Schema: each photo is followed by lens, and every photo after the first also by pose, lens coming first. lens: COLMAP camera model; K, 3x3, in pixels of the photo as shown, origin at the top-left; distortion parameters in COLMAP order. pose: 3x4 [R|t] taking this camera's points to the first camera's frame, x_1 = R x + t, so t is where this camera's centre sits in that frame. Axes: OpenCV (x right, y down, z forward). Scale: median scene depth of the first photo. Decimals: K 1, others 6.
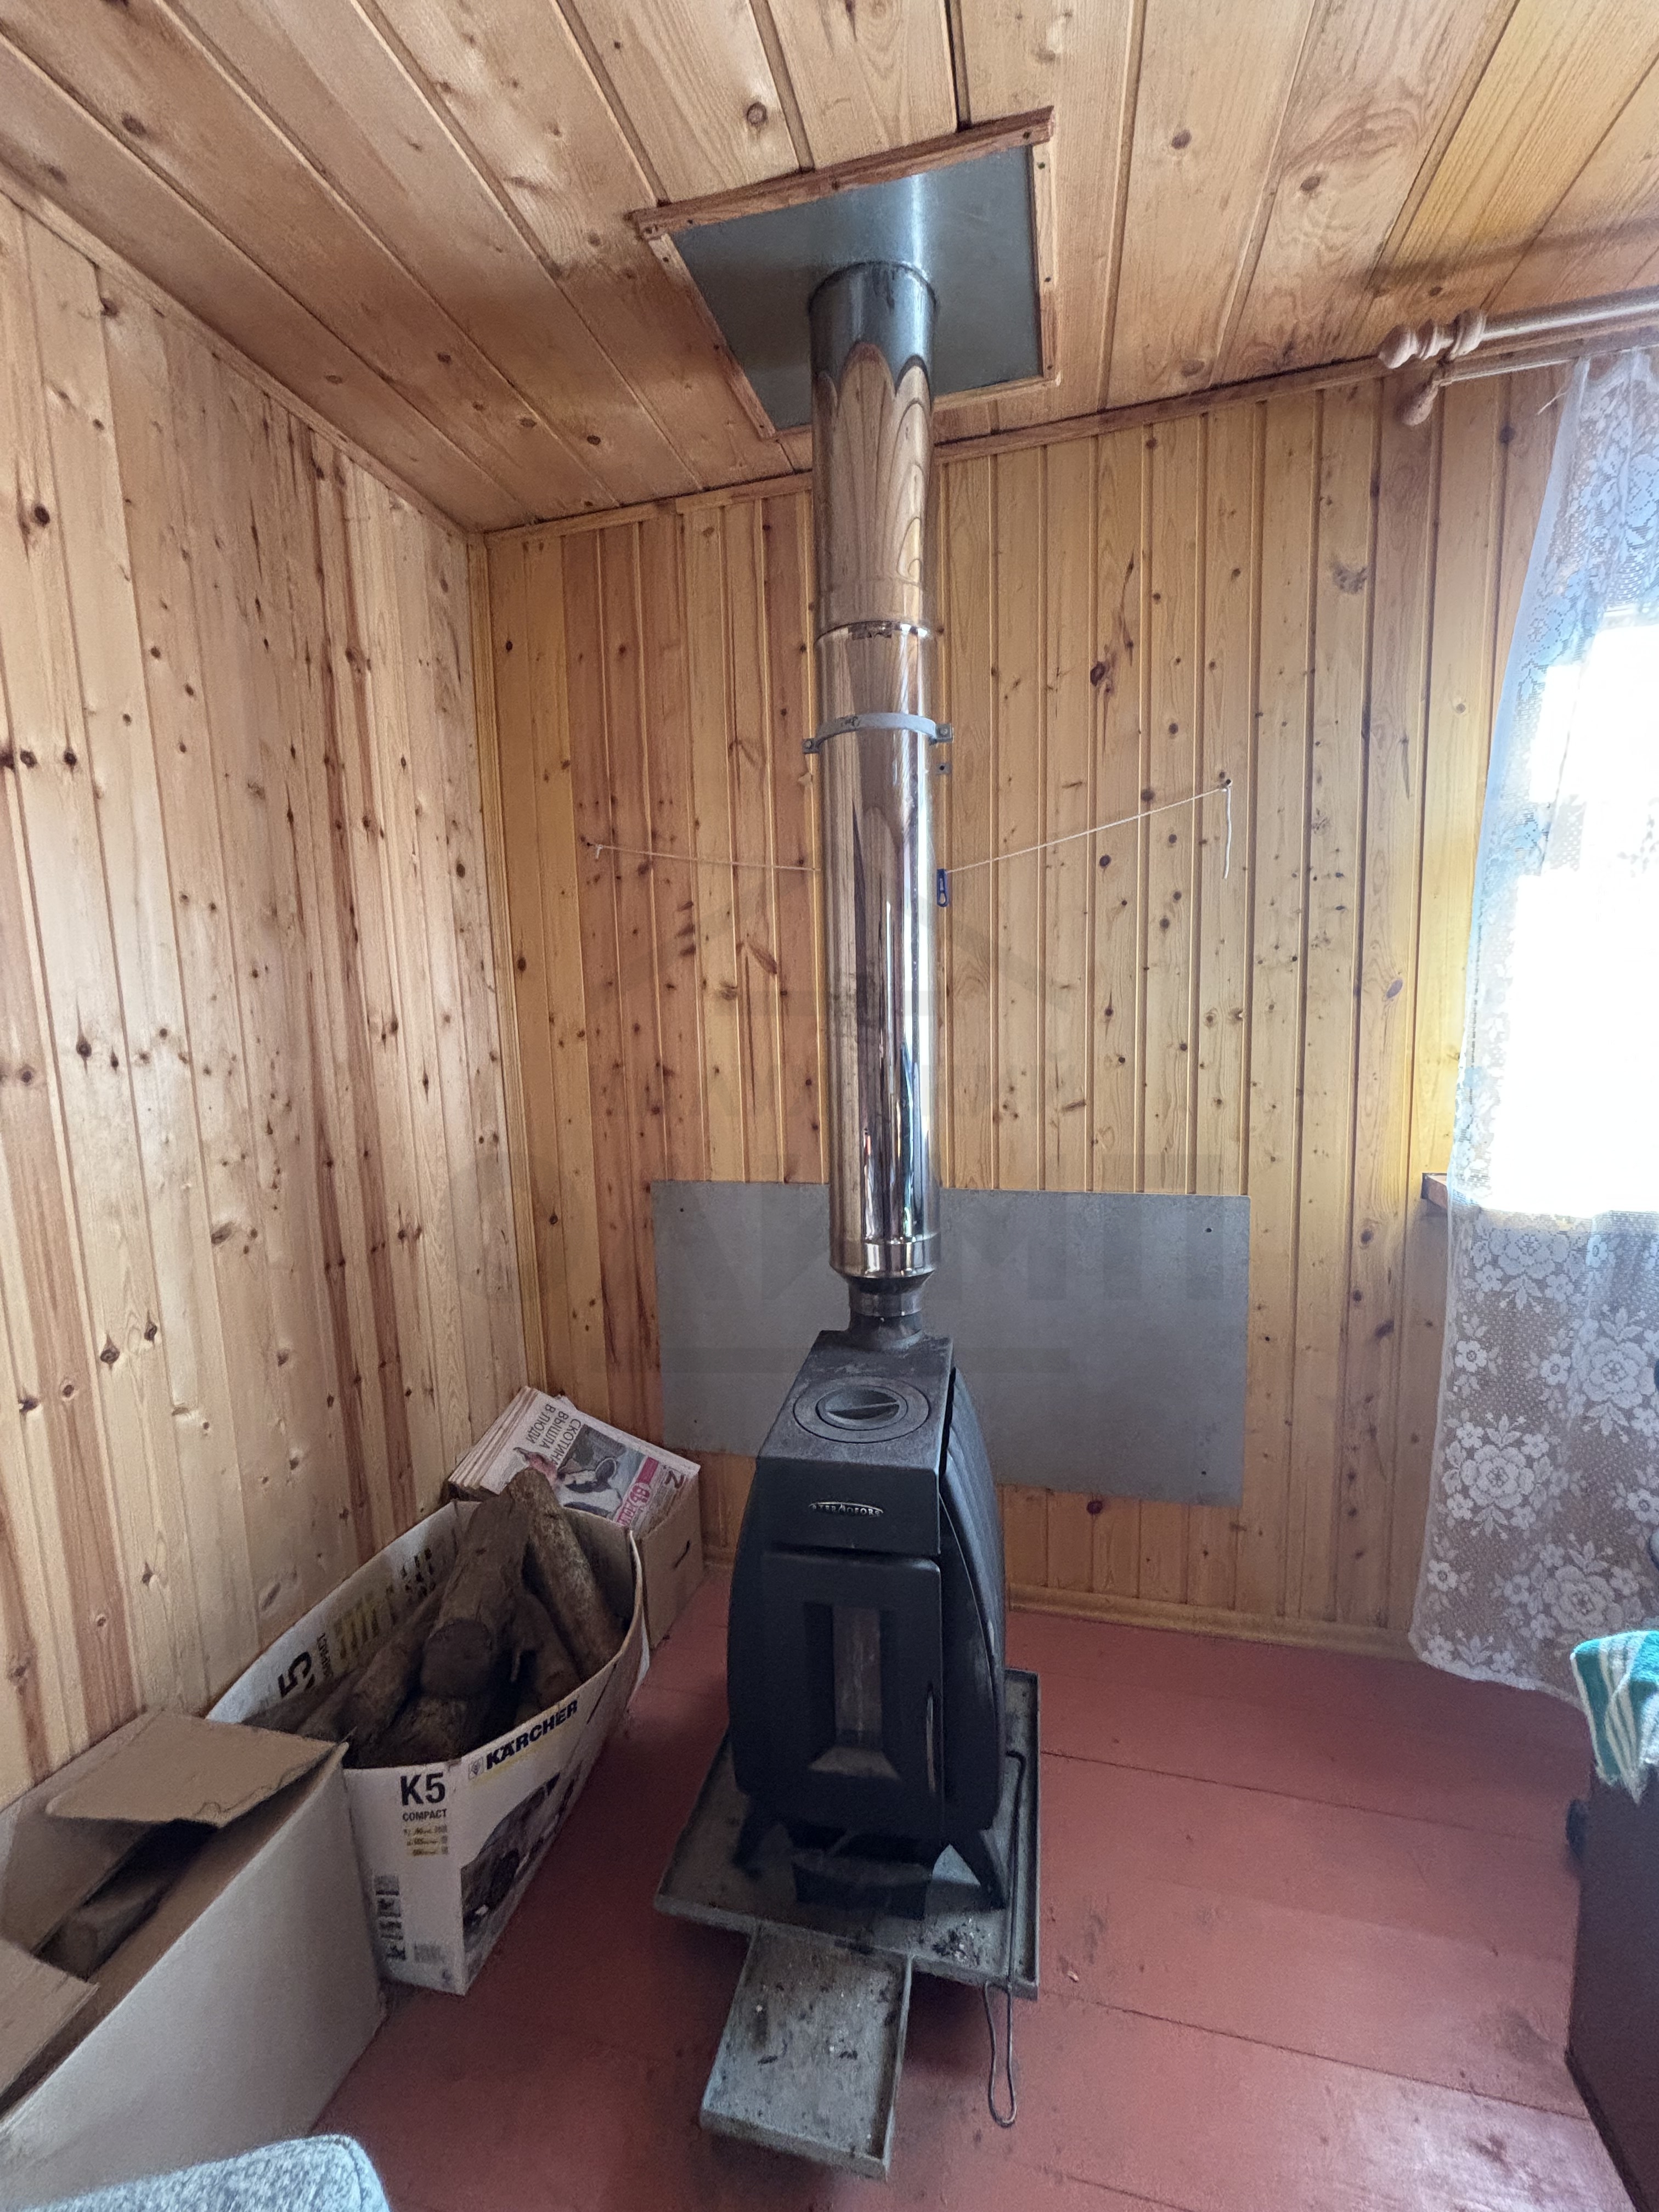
lens RADIAL K [[892.2, 0, 832.2], [0, 892.2, 1115.2], [0, 0, 1]] dist [-0.032996, 0.014307]
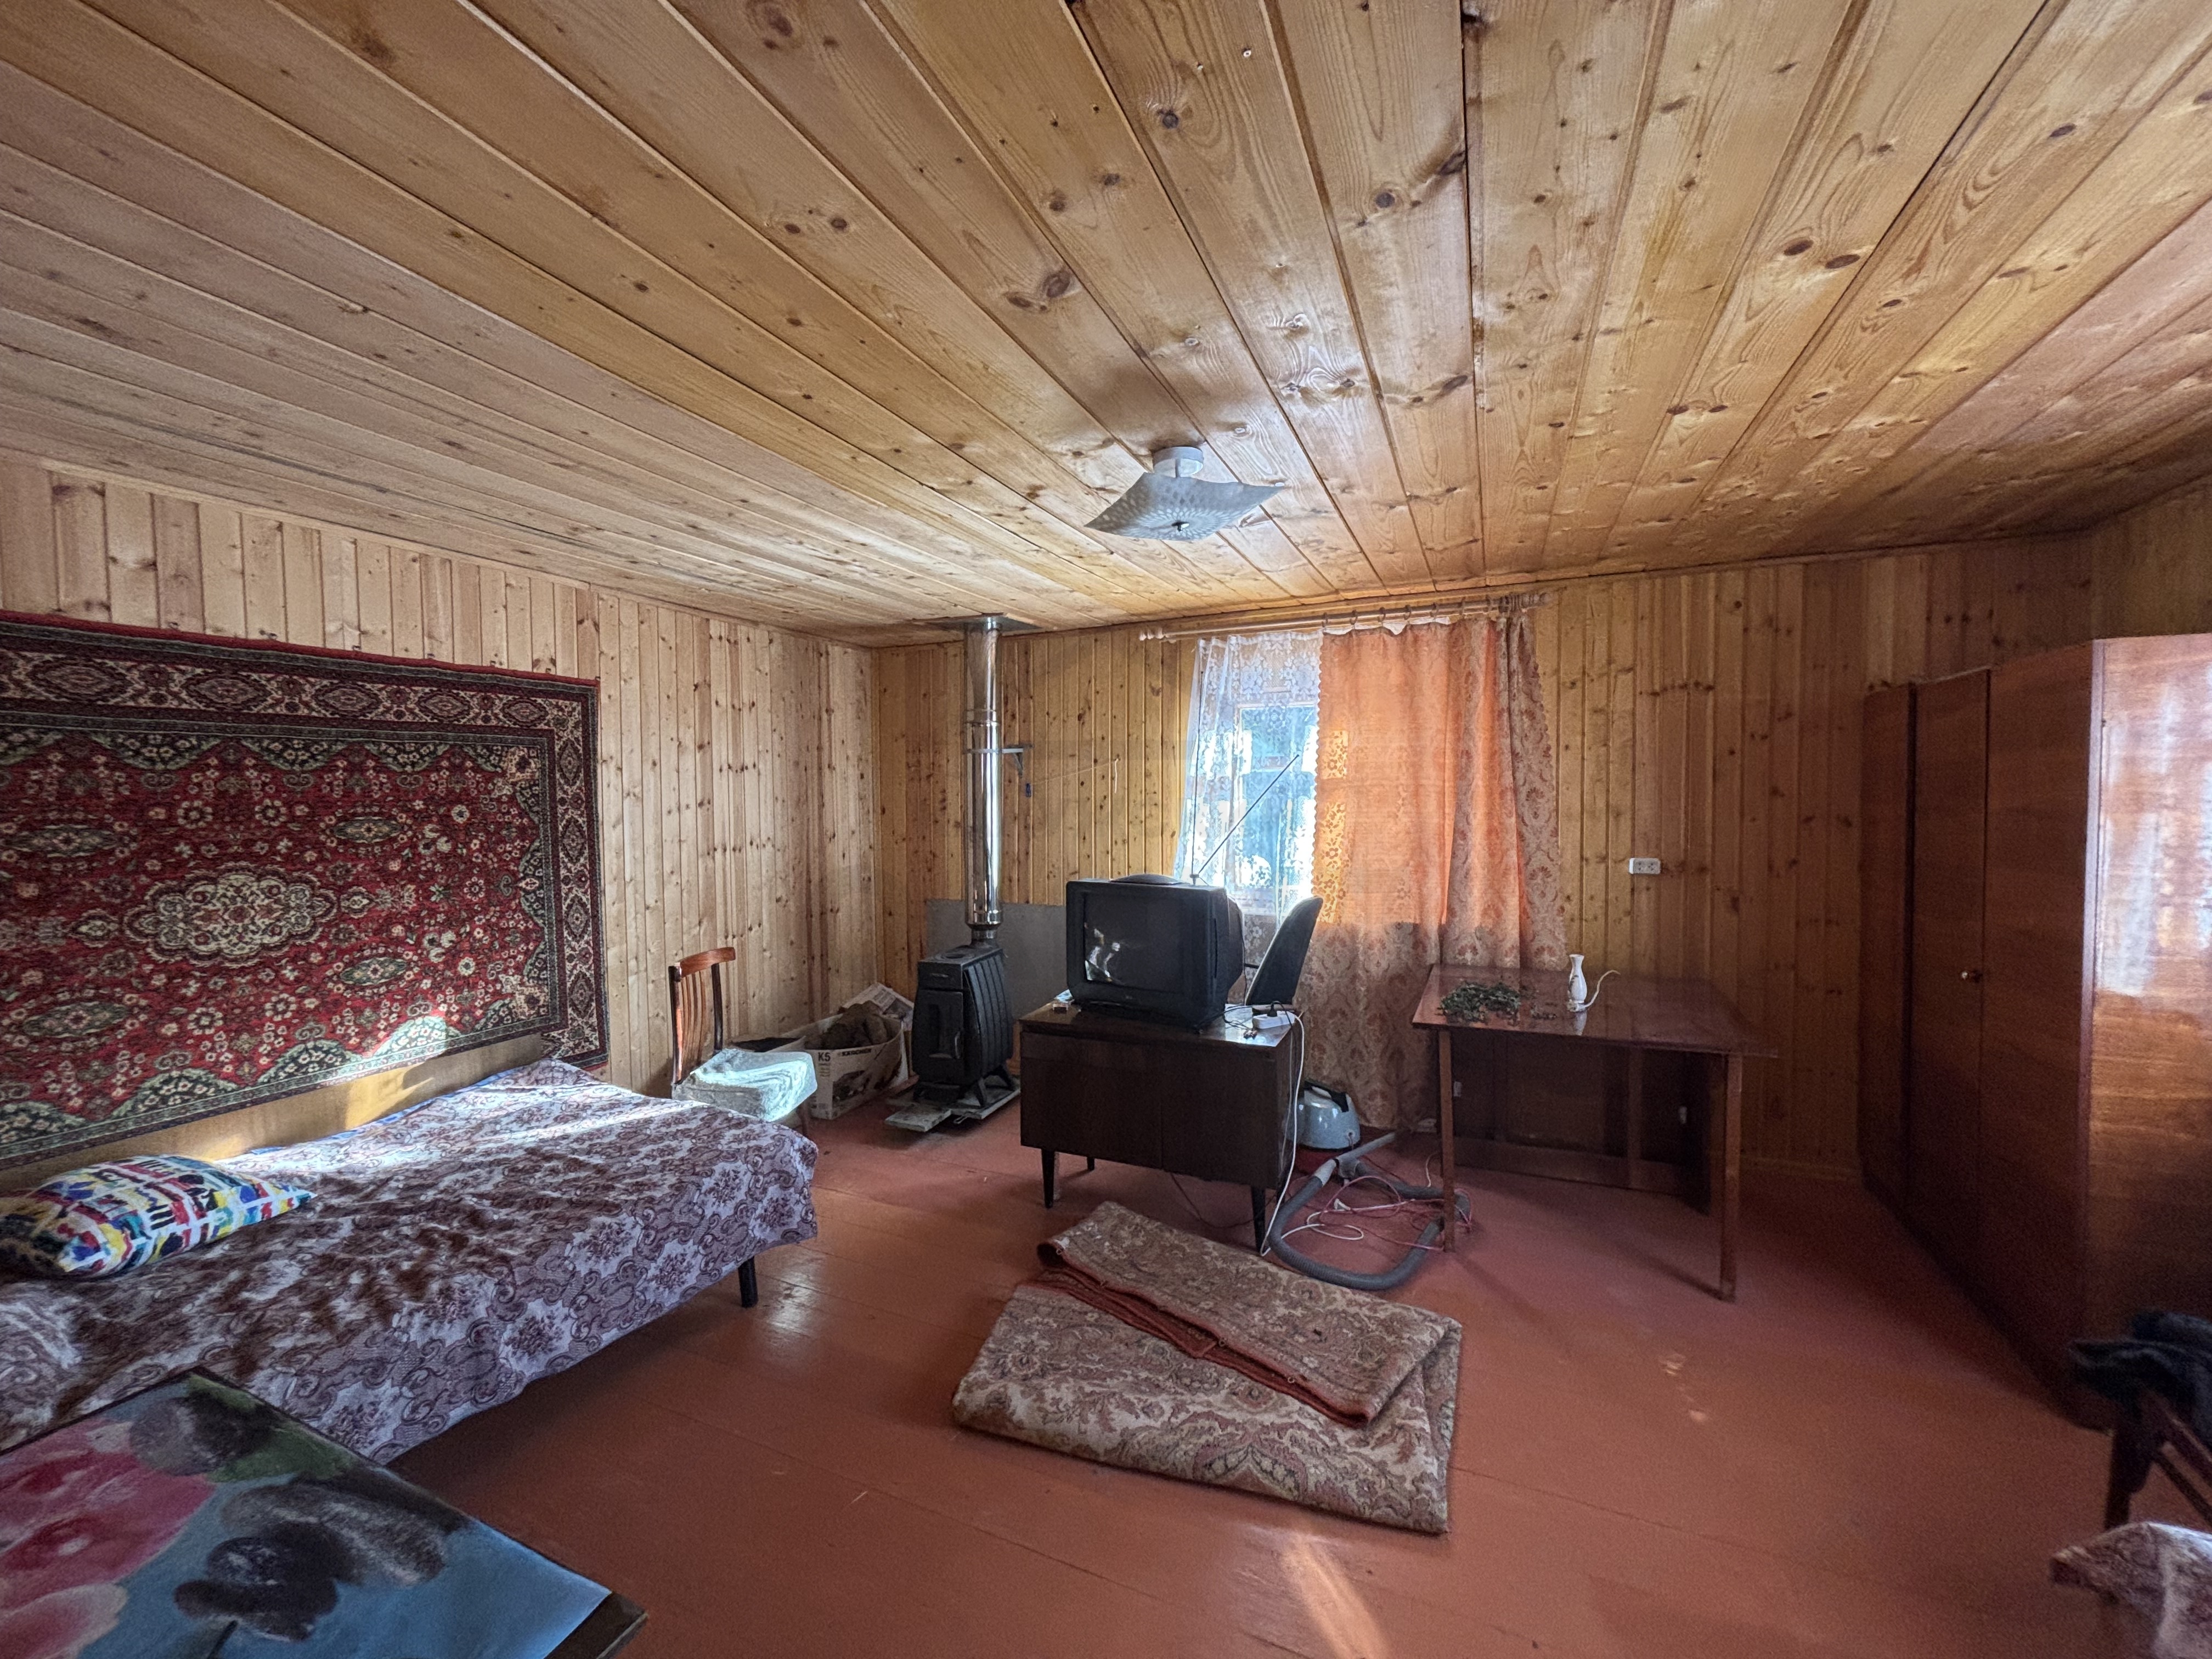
lens RADIAL K [[893.7, 0, 1106.0], [0, 893.7, 829.5], [0, 0, 1]] dist [0.000863, -0.001308]
pose [[0.984003, 0.024586, -0.176450, 0.897157], [-0.040103, 0.995580, -0.084924, 0.091436], [0.173582, 0.090641, 0.980639, -1.715945]]
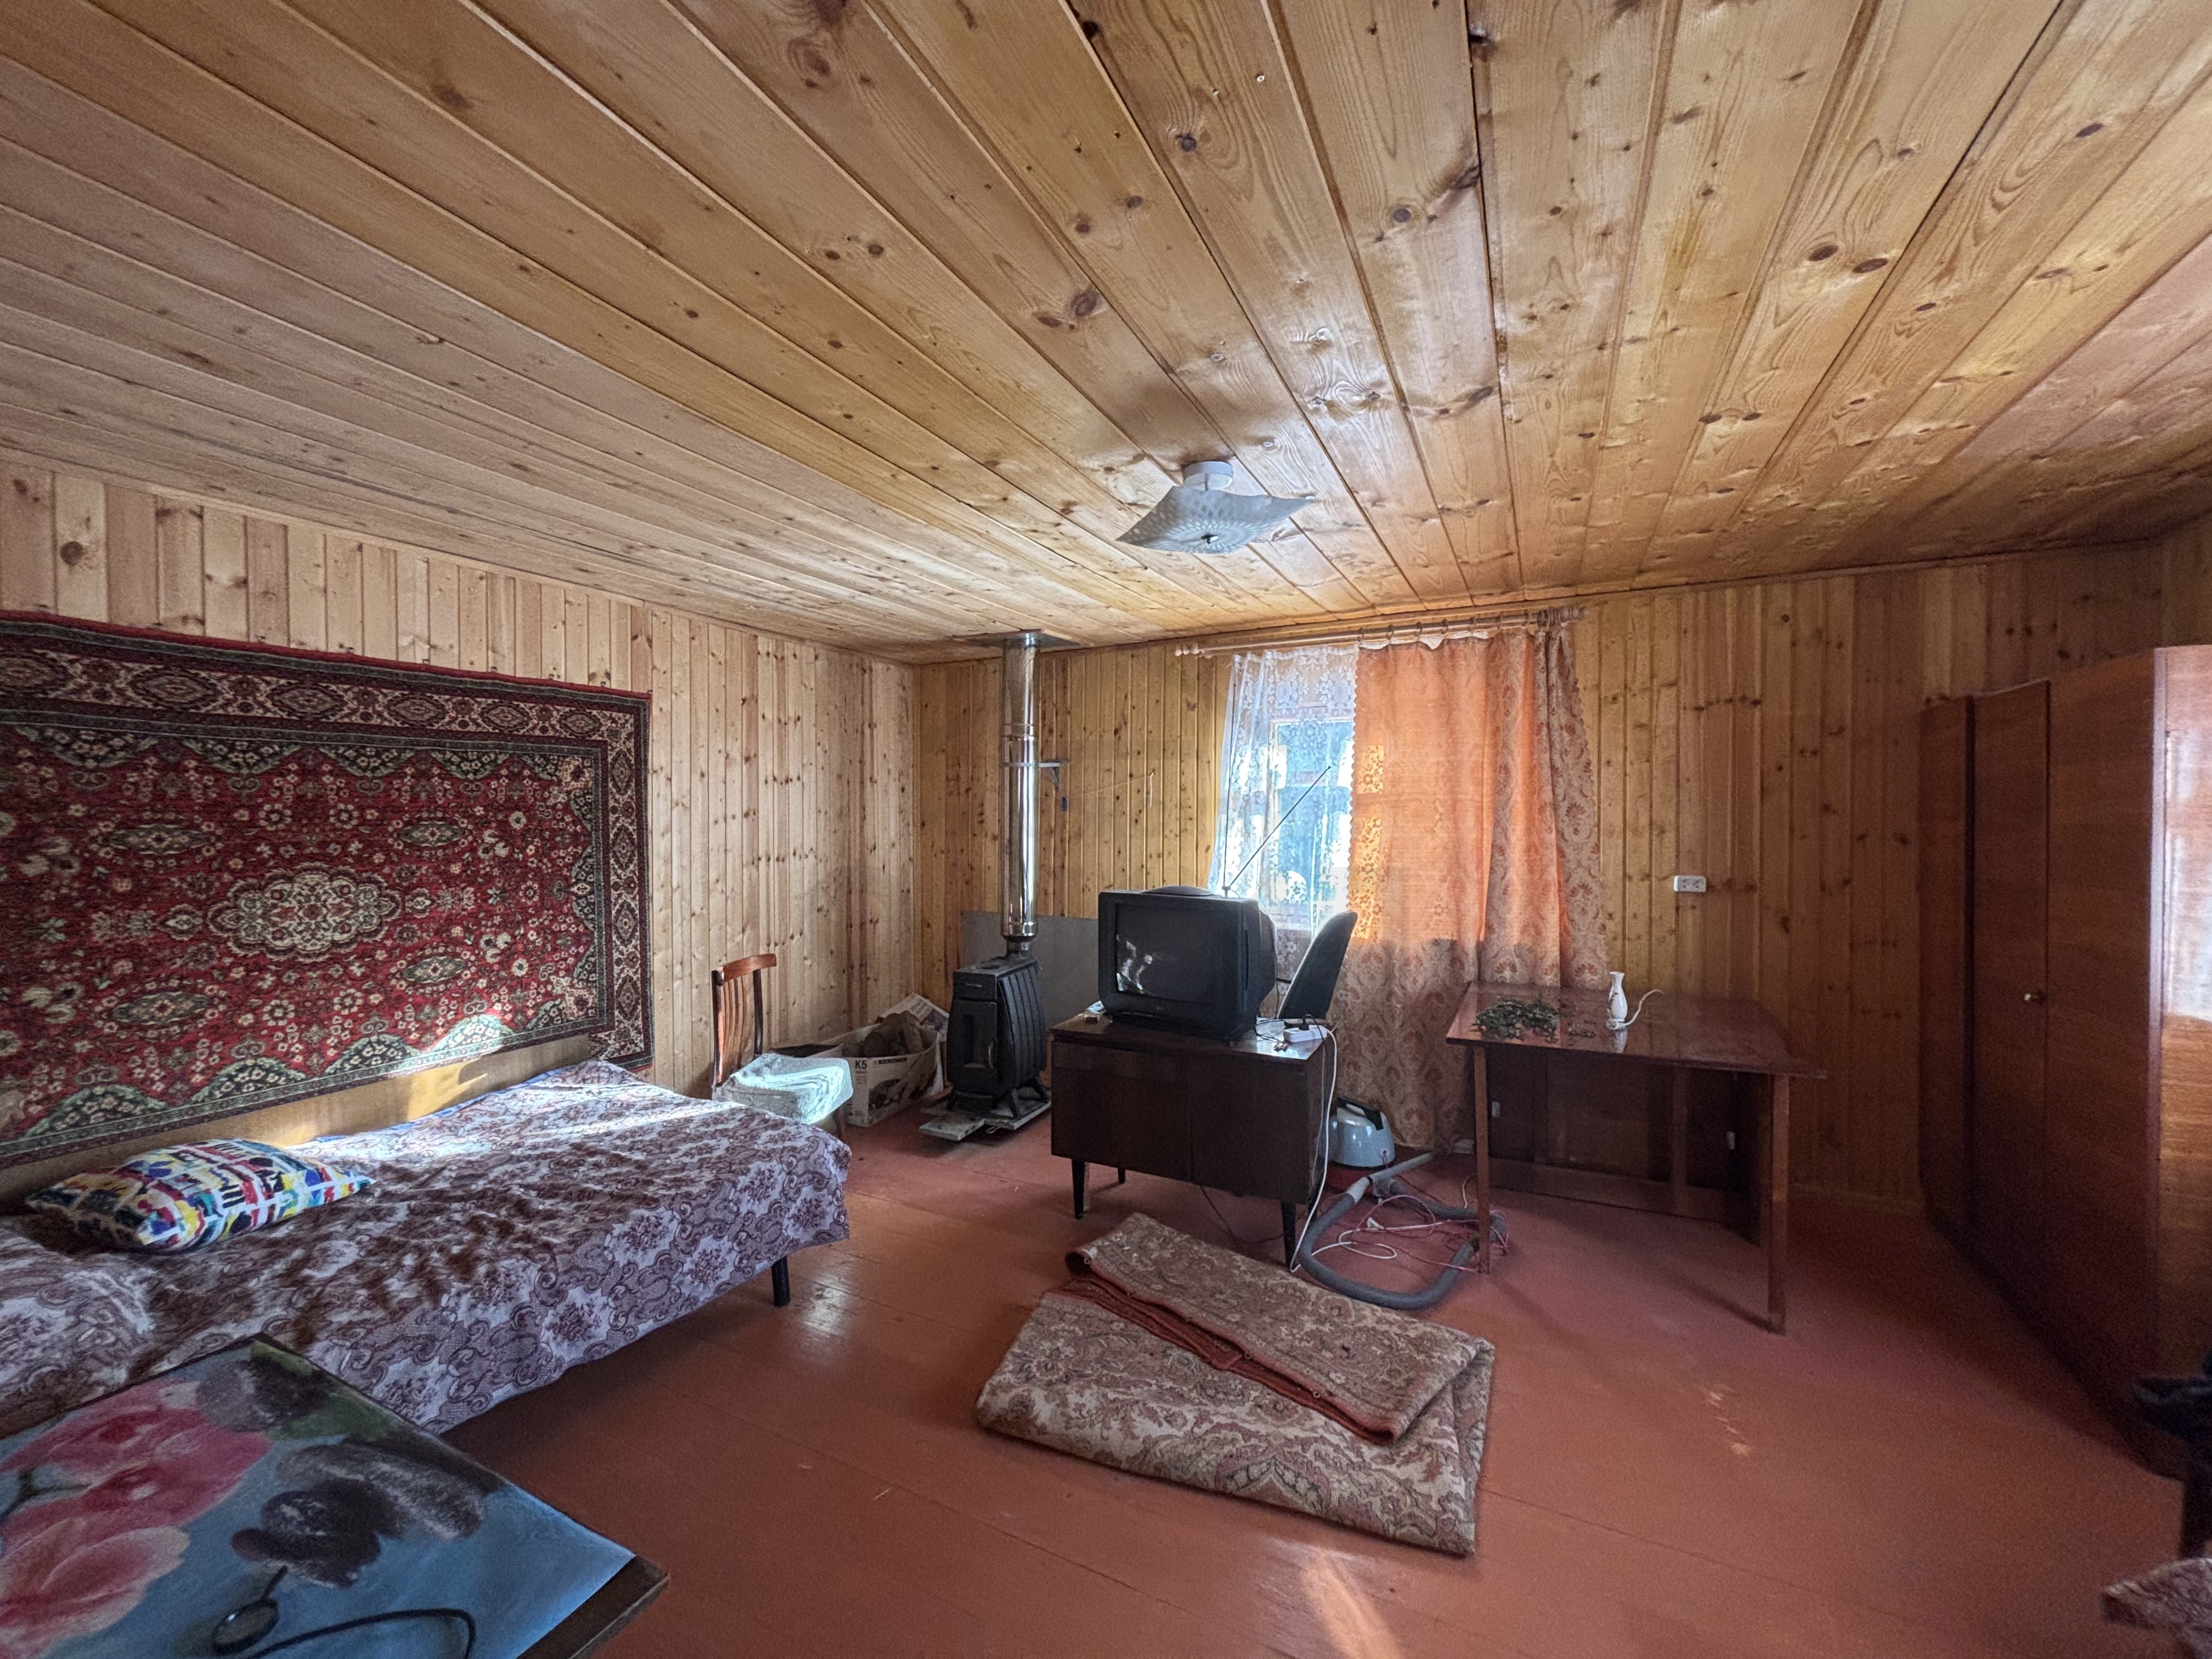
lens RADIAL K [[894.4, 0, 1106.3], [0, 894.4, 829.0], [0, 0, 1]] dist [-0.001264, -0.000333]
pose [[0.974561, 0.028045, -0.222360, 0.920623], [-0.052730, 0.992981, -0.105869, 0.111612], [0.217830, 0.114901, 0.969200, -1.727411]]
